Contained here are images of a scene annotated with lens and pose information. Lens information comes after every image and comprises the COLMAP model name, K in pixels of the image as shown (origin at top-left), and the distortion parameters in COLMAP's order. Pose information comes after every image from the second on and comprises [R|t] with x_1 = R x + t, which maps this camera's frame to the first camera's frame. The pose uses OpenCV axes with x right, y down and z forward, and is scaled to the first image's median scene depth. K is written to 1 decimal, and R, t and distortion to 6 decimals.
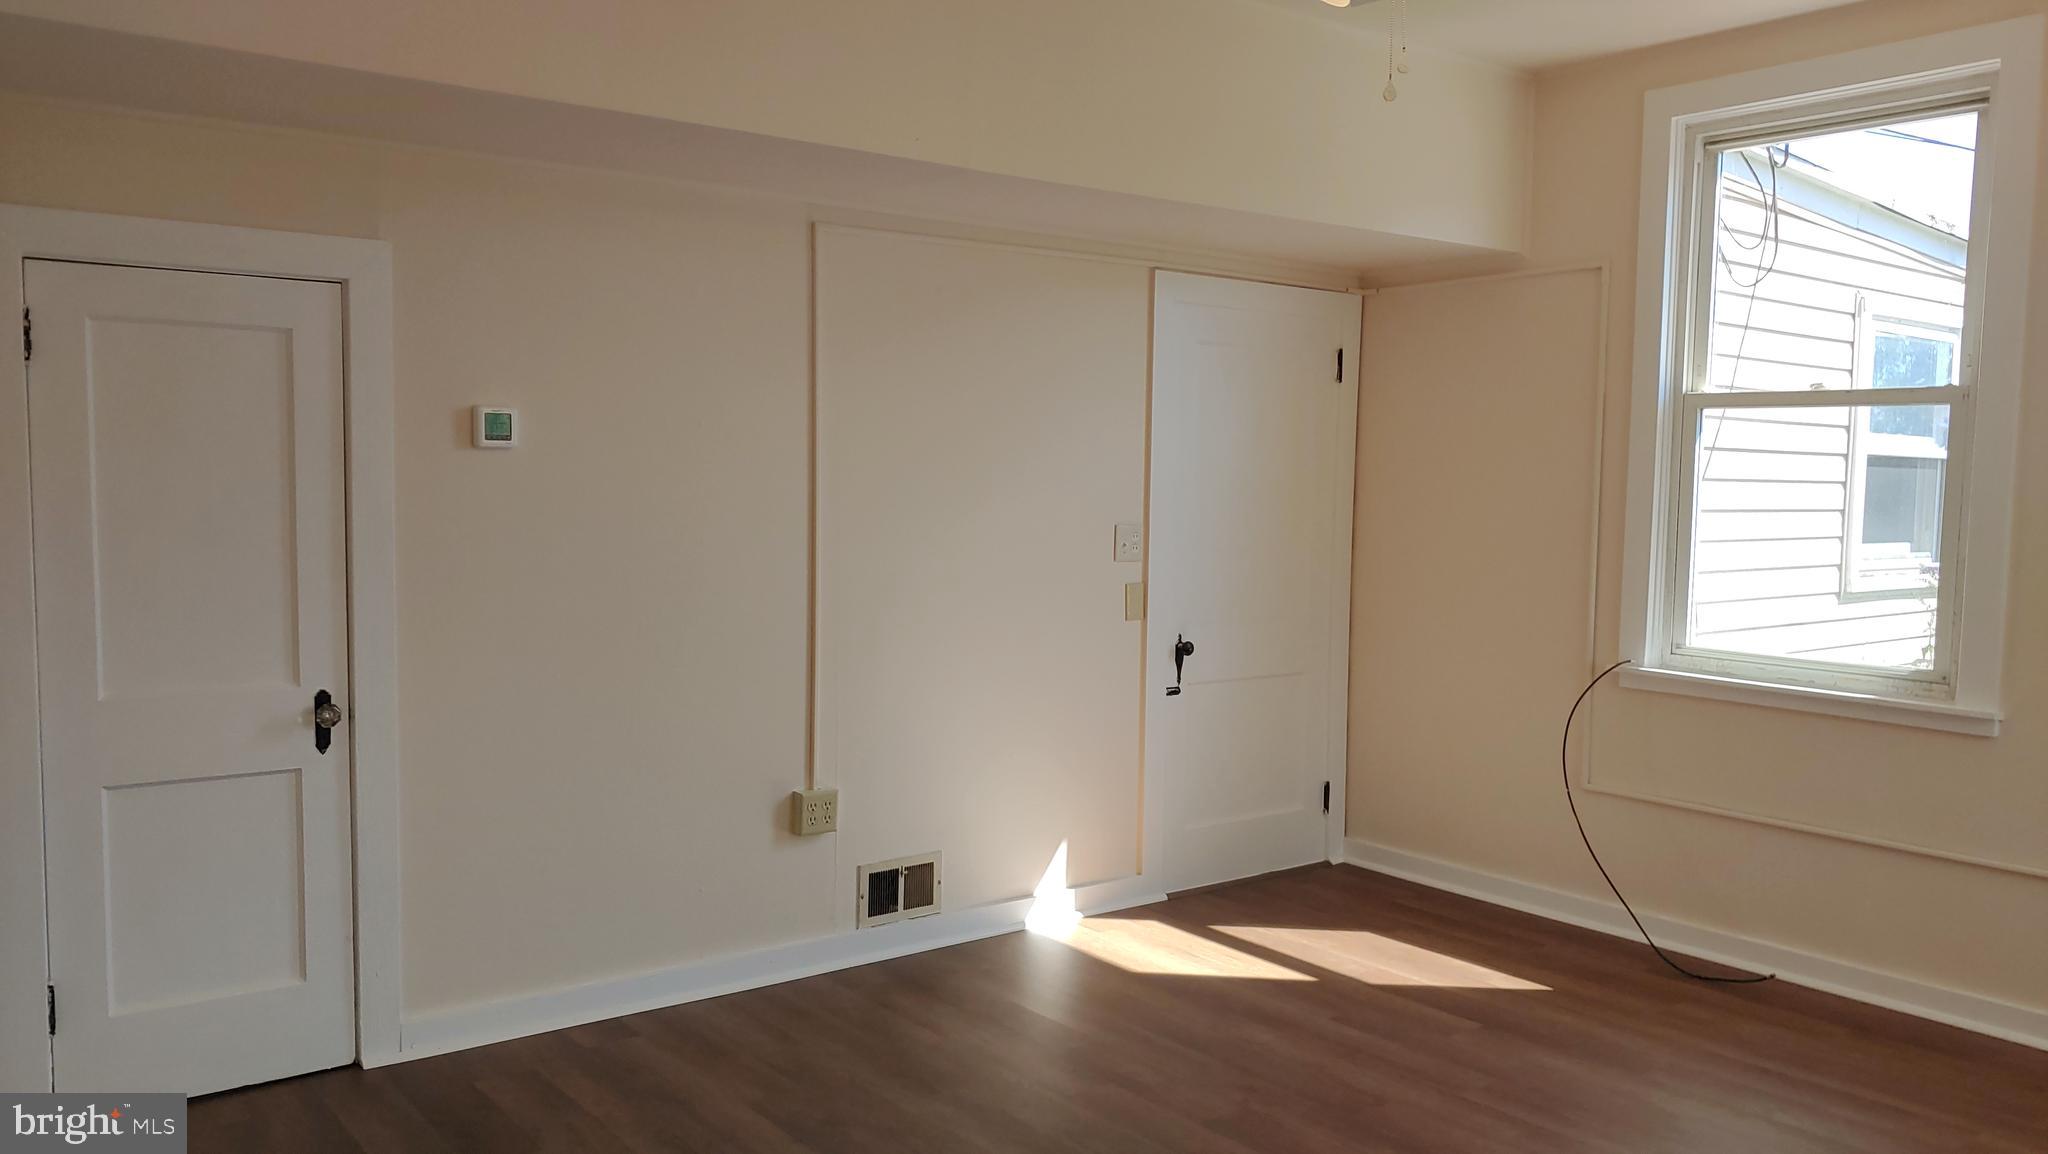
lens RADIAL K [[1546.4, 0, 1024.0], [0, 1546.4, 577.0], [0, 0, 1]] dist [0.058191, -0.083633]
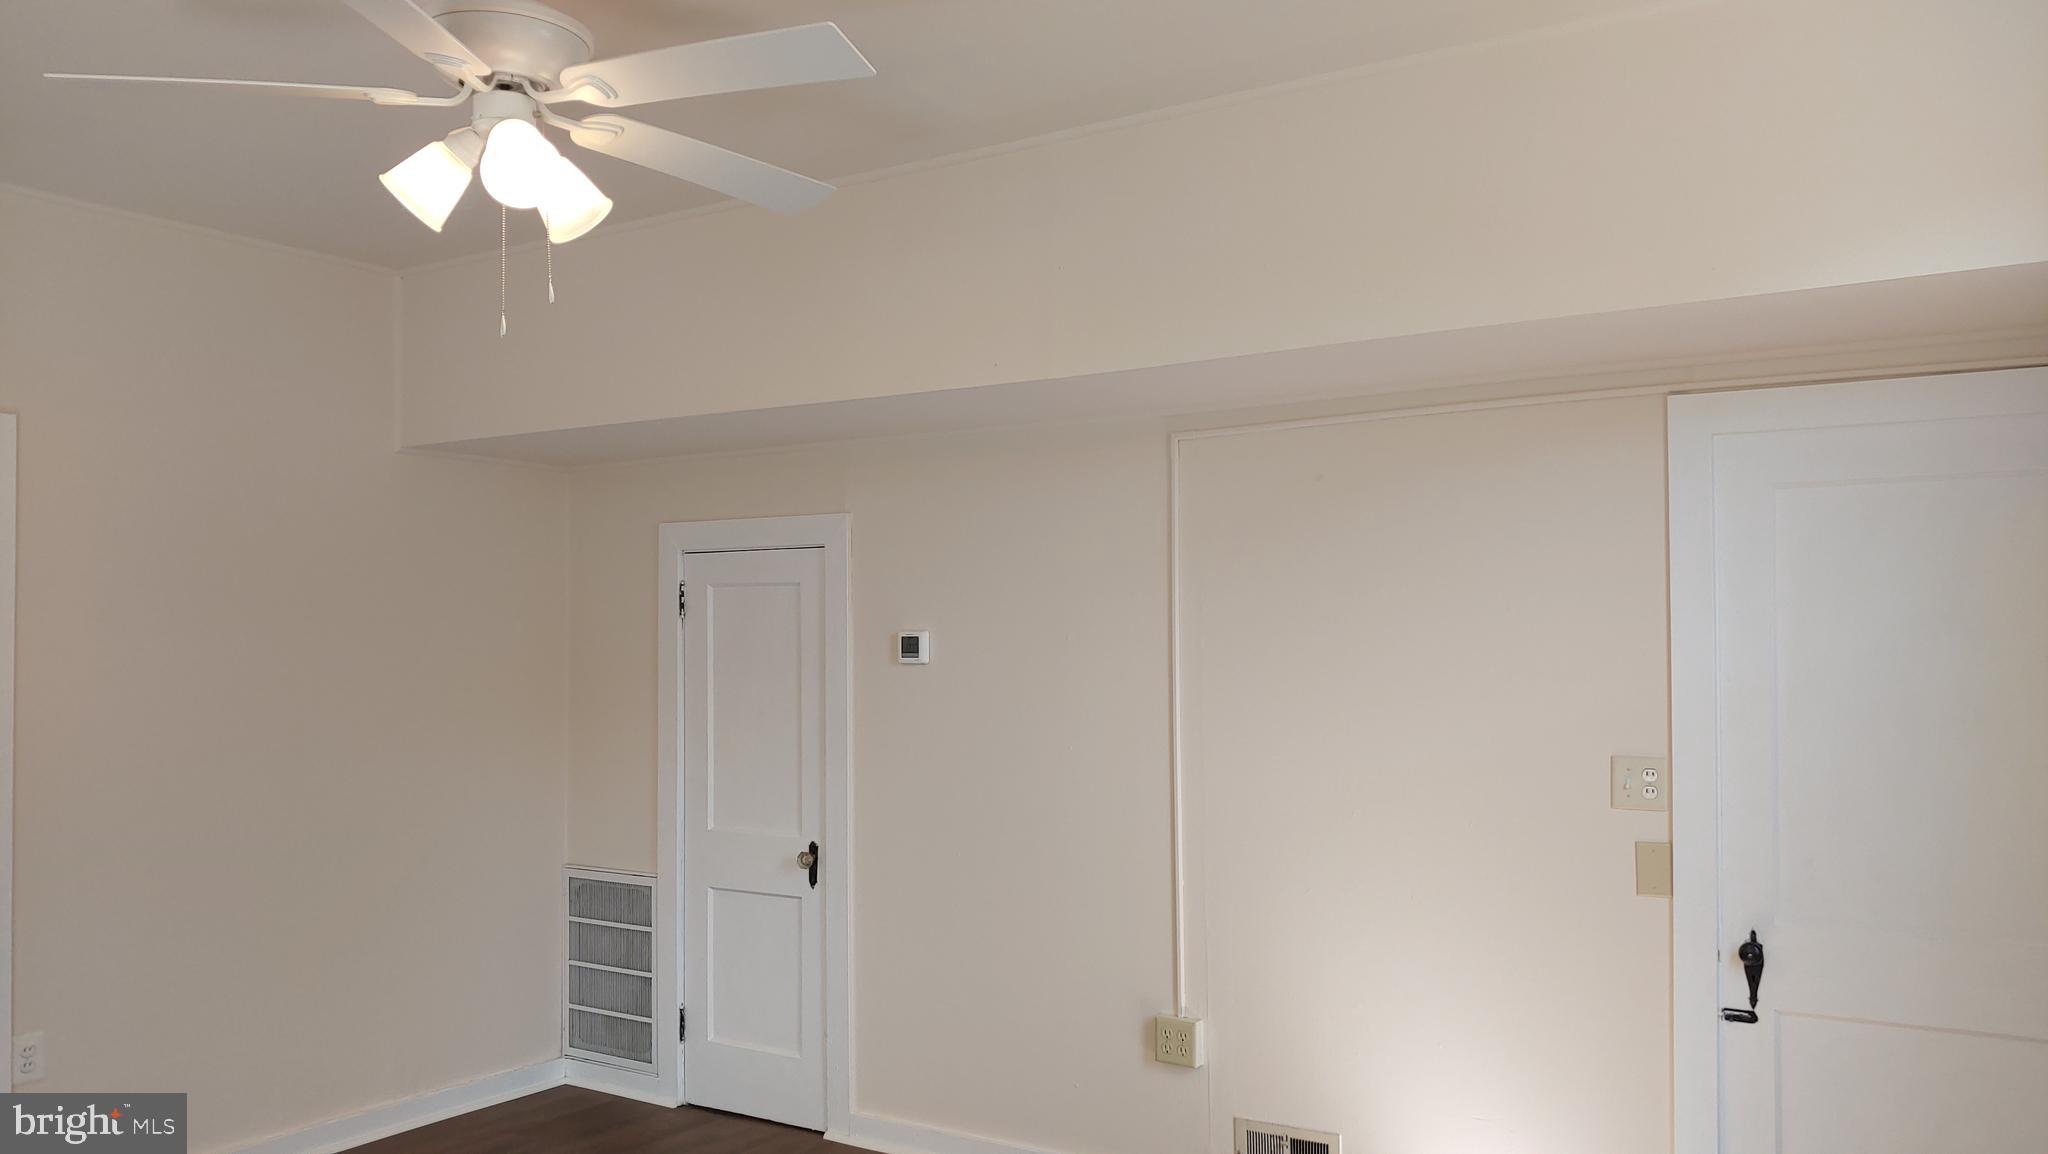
lens RADIAL K [[1546.4, 0, 1024.0], [0, 1546.4, 577.0], [0, 0, 1]] dist [0.058191, -0.083633]
pose [[0.349215, -0.052506, -0.935570, 0.758151], [-0.053961, 0.995645, -0.076019, -0.055102], [0.935488, 0.077032, 0.344861, 0.576806]]
